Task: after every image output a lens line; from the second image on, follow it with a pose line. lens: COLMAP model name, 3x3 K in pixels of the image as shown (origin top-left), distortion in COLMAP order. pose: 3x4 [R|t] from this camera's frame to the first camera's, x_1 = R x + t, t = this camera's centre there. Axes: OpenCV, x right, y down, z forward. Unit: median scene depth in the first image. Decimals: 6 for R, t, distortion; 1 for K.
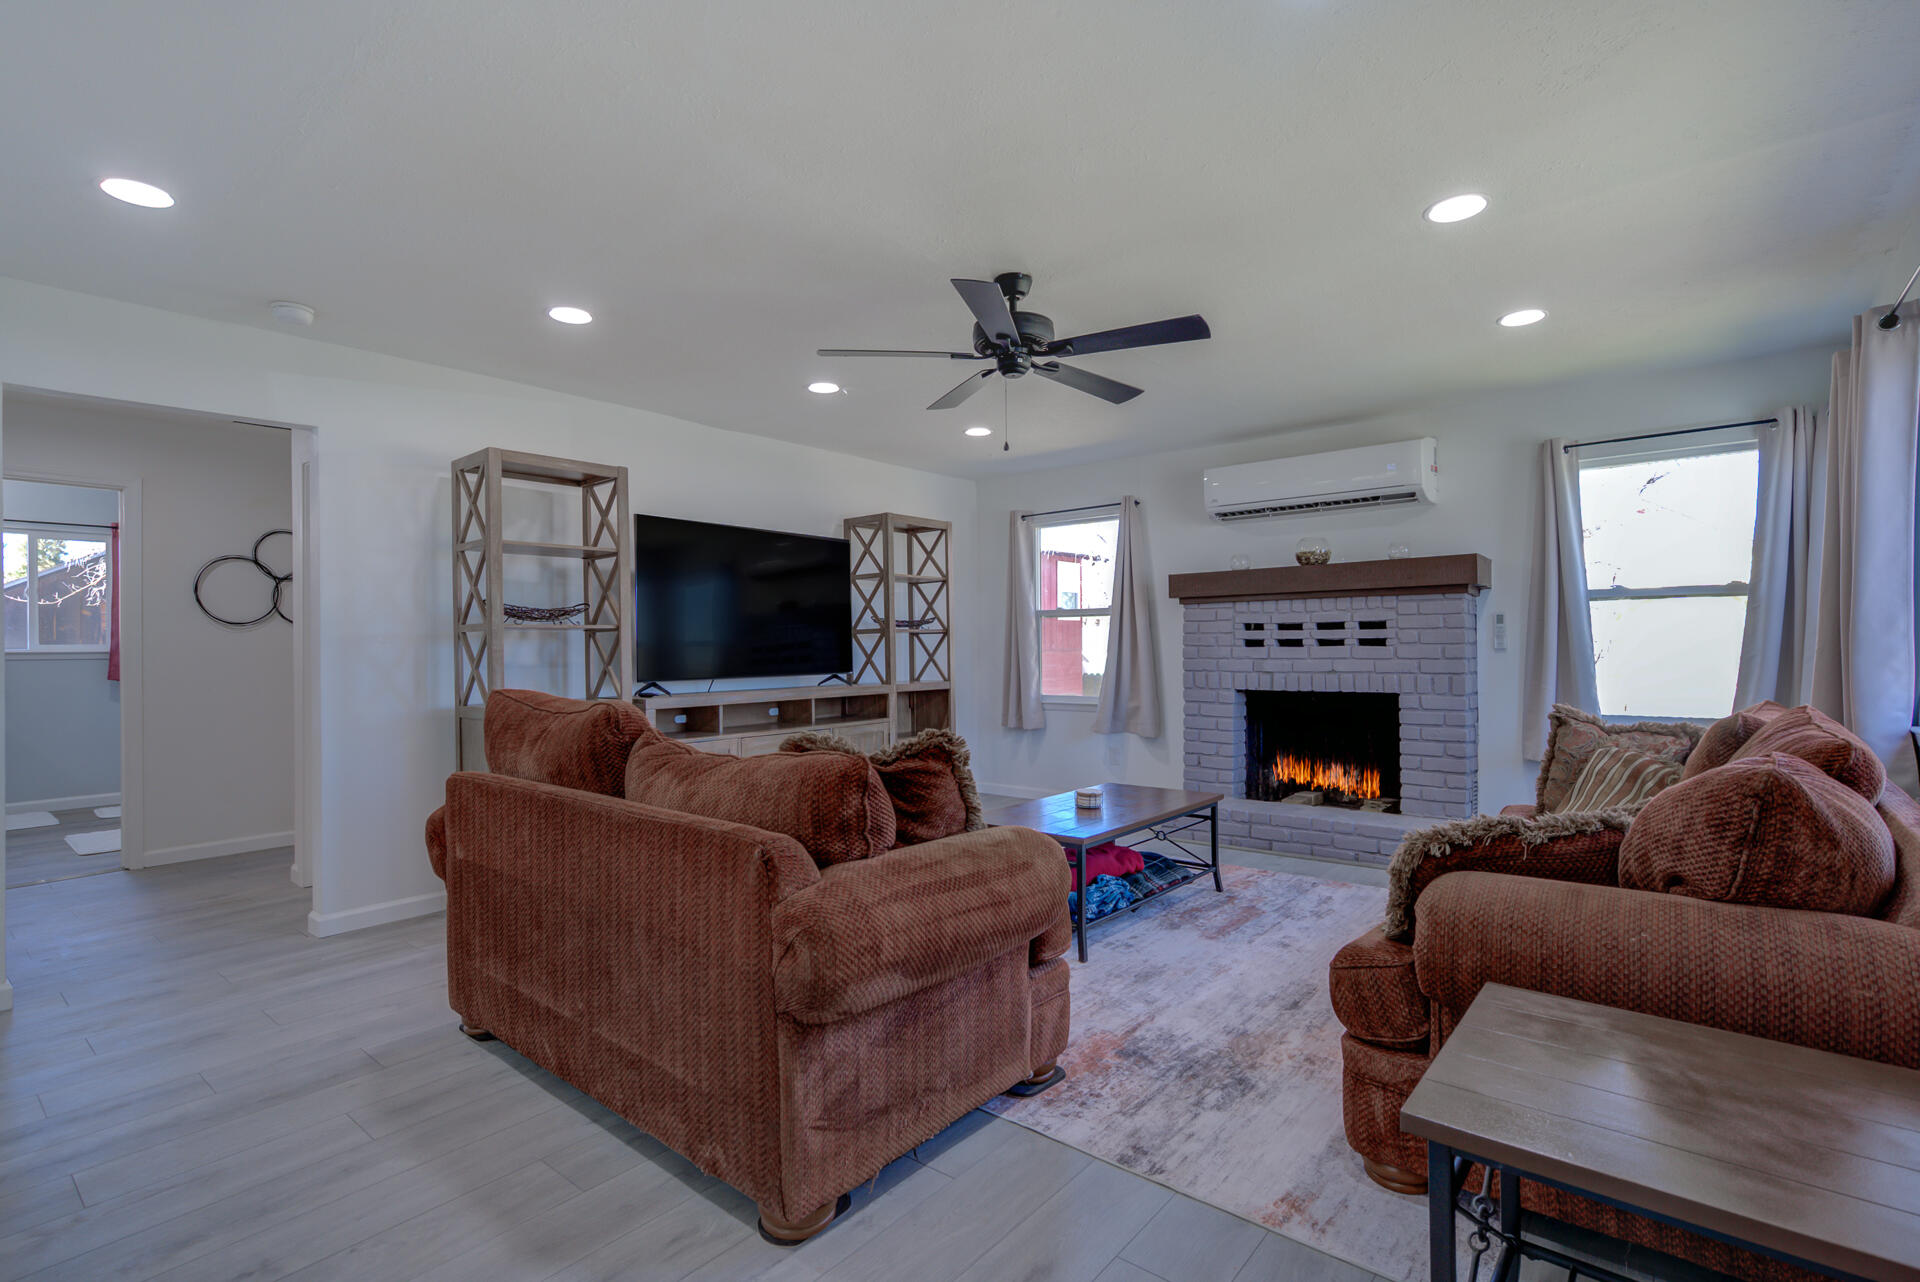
lens RADIAL K [[902.6, 0, 960.0], [0, 902.6, 641.0], [0, 0, 1]] dist [0.002820, -0.000473]
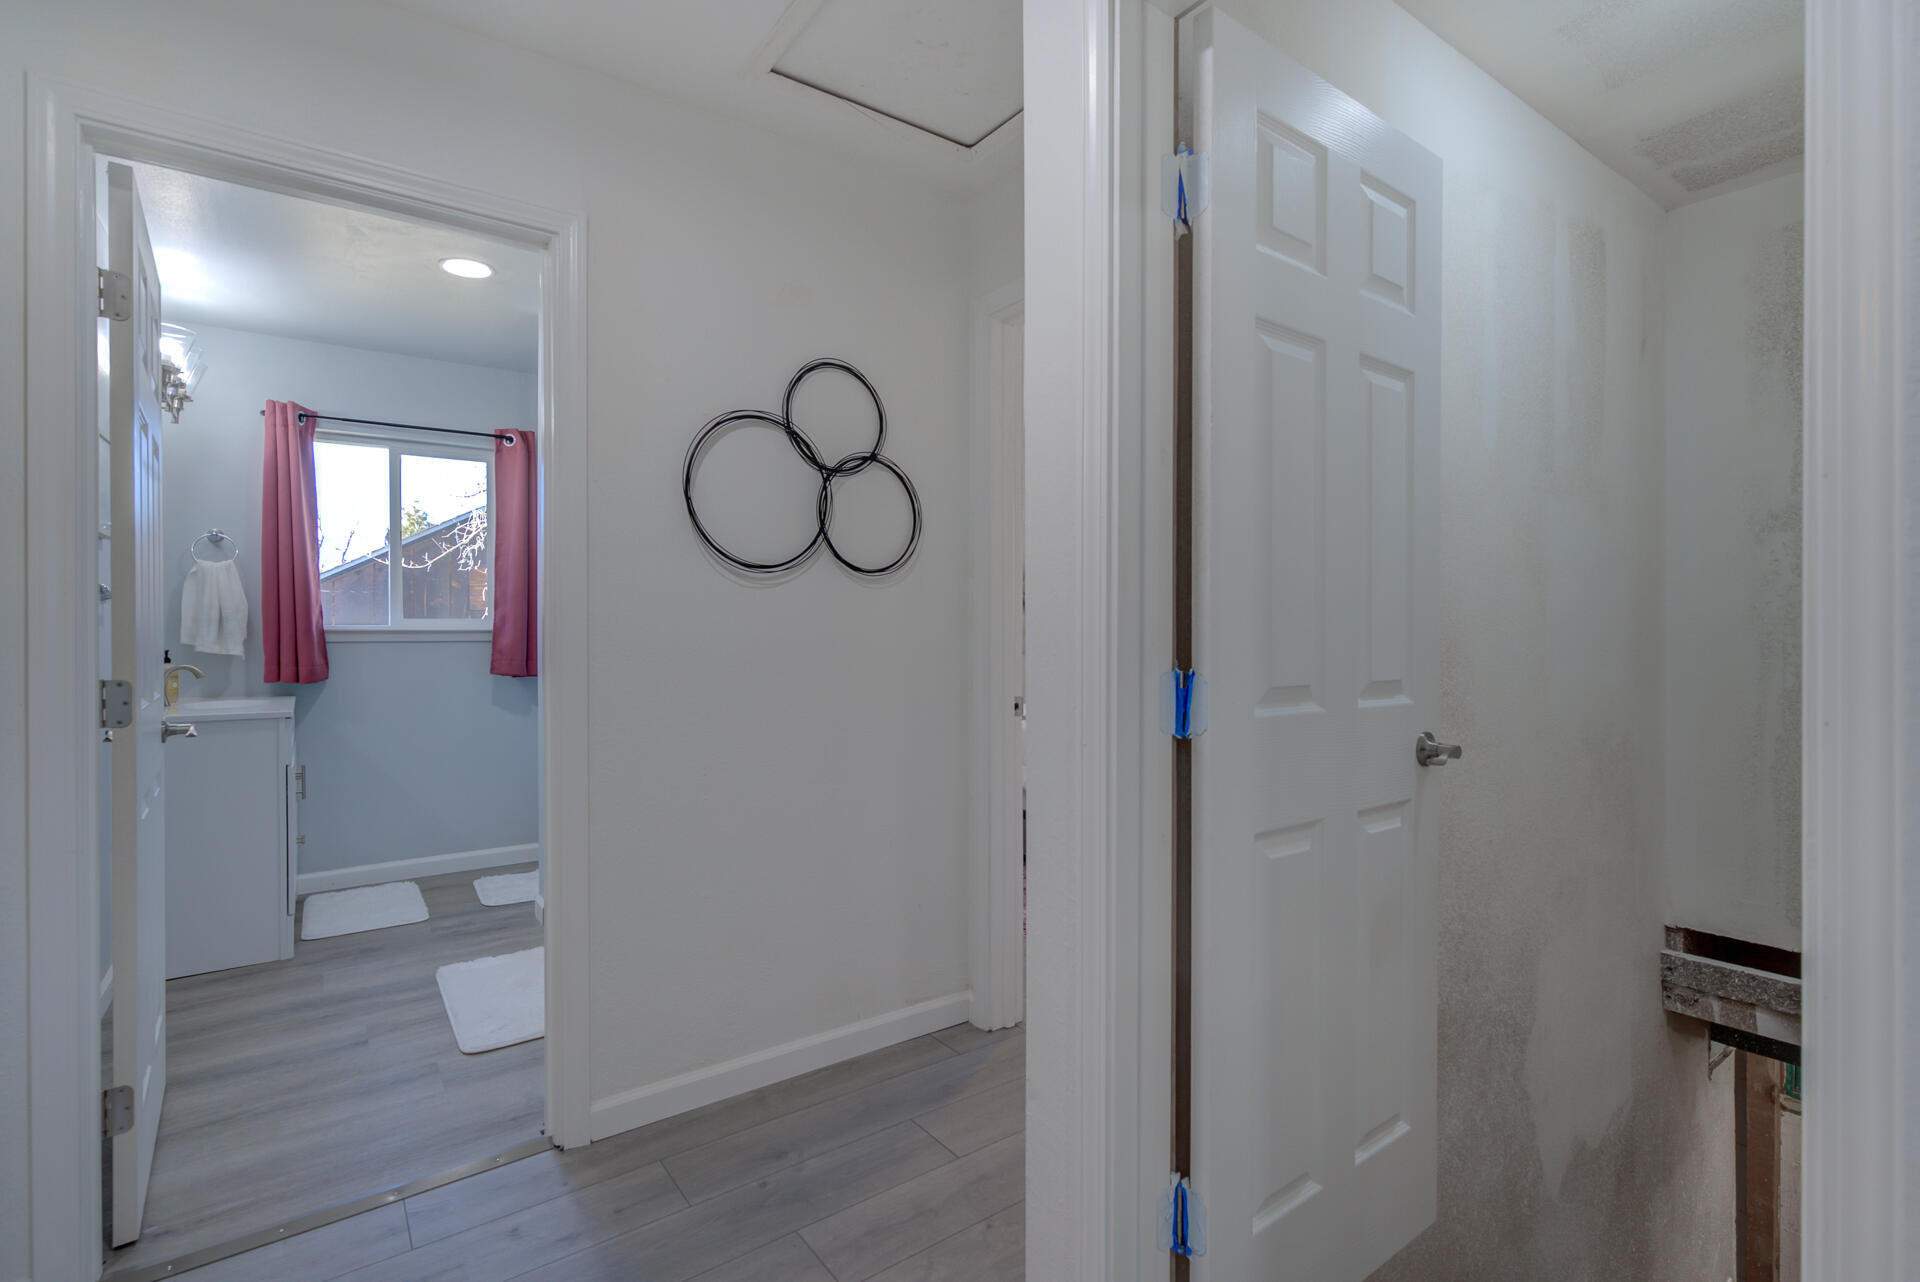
lens RADIAL K [[896.5, 0, 949.4], [0, 896.5, 643.1], [0, 0, 1]] dist [-0.002171, 0.000452]
pose [[0.966803, 0.012685, -0.255208, -0.468423], [-0.008617, 0.999817, 0.017054, 0.007262], [0.255378, -0.014289, 0.966736, 0.472160]]
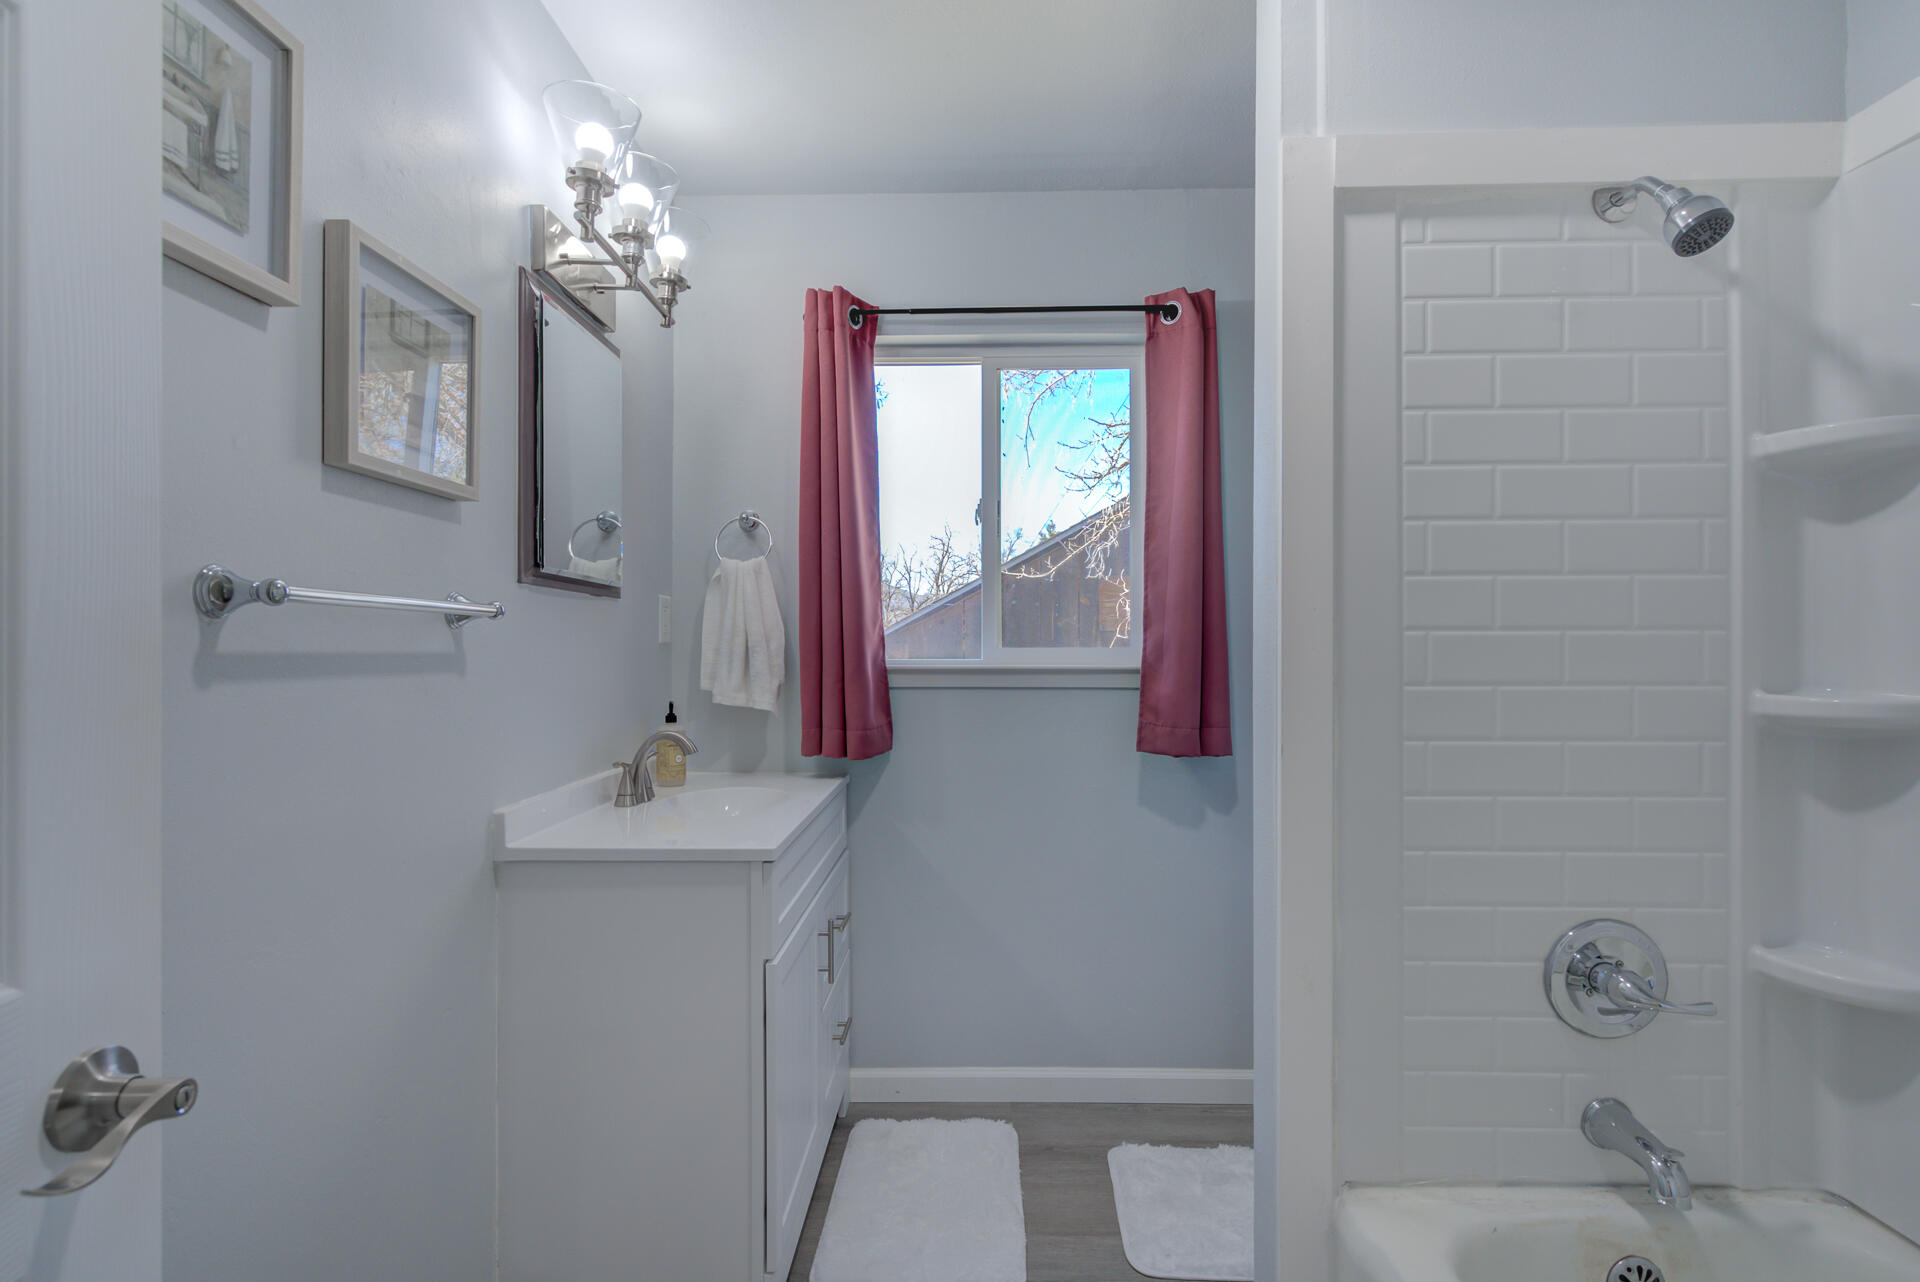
lens RADIAL K [[937.5, 0, 956.9], [0, 937.5, 653.7], [0, 0, 1]] dist [-0.002163, -0.000928]
pose [[0.623348, 0.007899, -0.781905, -0.709727], [-0.003626, 0.999967, 0.007211, 0.003816], [0.781936, -0.001660, 0.623356, 0.727898]]
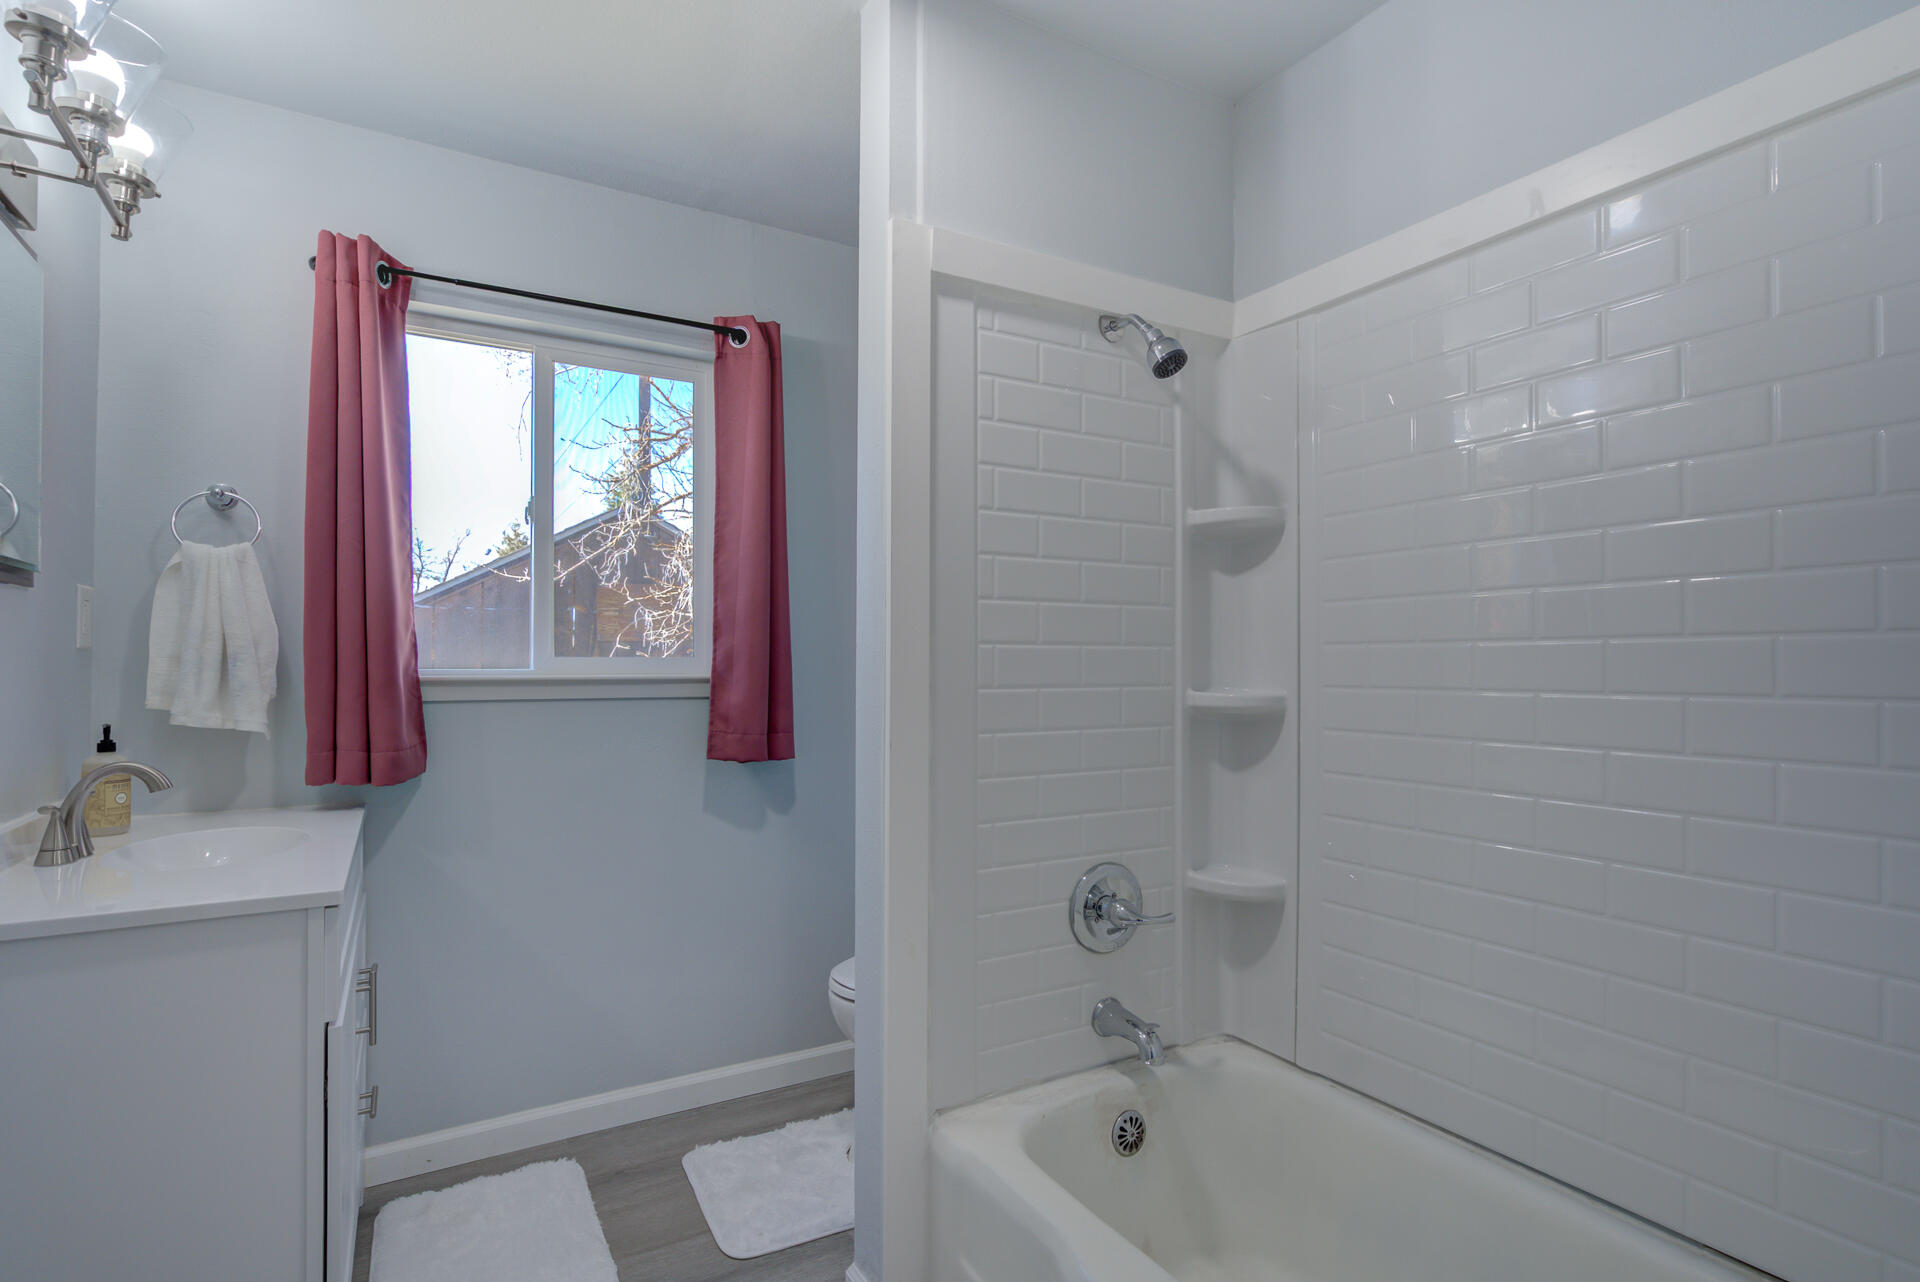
lens RADIAL K [[937.5, 0, 963.2], [0, 937.5, 655.9], [0, 0, 1]] dist [-0.001238, 0.000227]
pose [[0.941485, 0.005708, -0.337008, -0.729167], [-0.008186, 0.999949, -0.005933, 0.004548], [0.336957, 0.008345, 0.941483, 0.693956]]
